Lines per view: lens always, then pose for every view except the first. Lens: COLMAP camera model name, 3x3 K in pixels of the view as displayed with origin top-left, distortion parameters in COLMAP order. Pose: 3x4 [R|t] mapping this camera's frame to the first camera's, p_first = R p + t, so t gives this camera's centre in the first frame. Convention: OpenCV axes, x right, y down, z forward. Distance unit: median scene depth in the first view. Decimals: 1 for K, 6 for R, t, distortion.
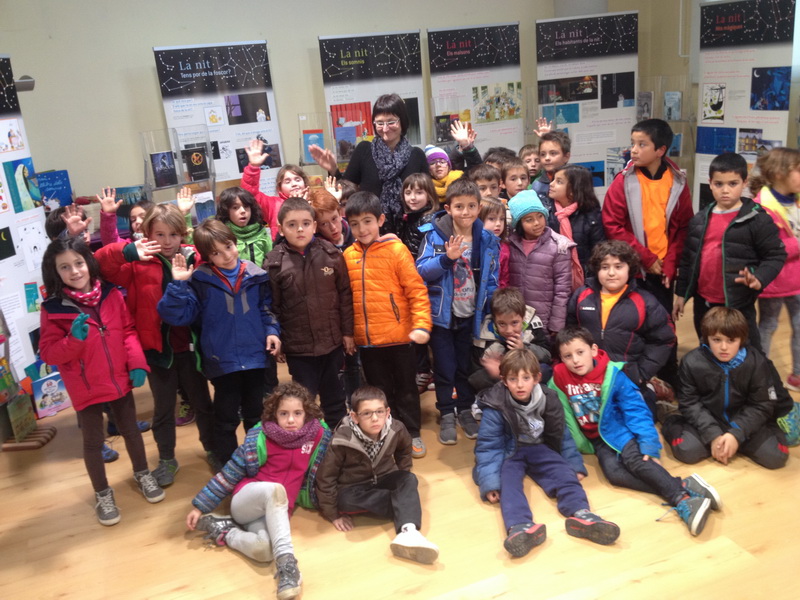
lens RADIAL K [[750.0, 0, 400.0], [0, 750.0, 300.0], [0, 0, 1]] dist [0.087784, -0.159633]
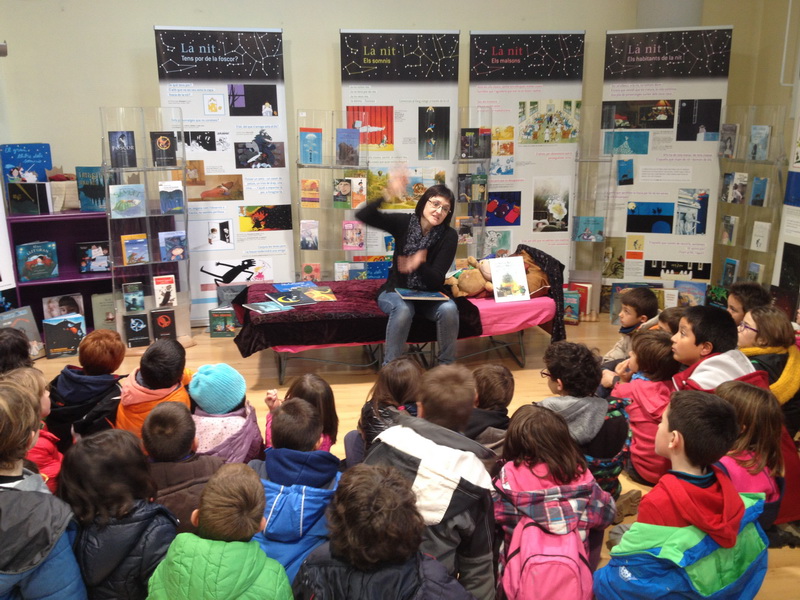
lens RADIAL K [[750.0, 0, 400.0], [0, 750.0, 300.0], [0, 0, 1]] dist [0.087784, -0.159633]
pose [[0.963951, 0.139458, -0.226607, 0.196772], [-0.149052, 0.988495, -0.025706, -0.013676], [0.220415, 0.058555, 0.973647, 0.140283]]
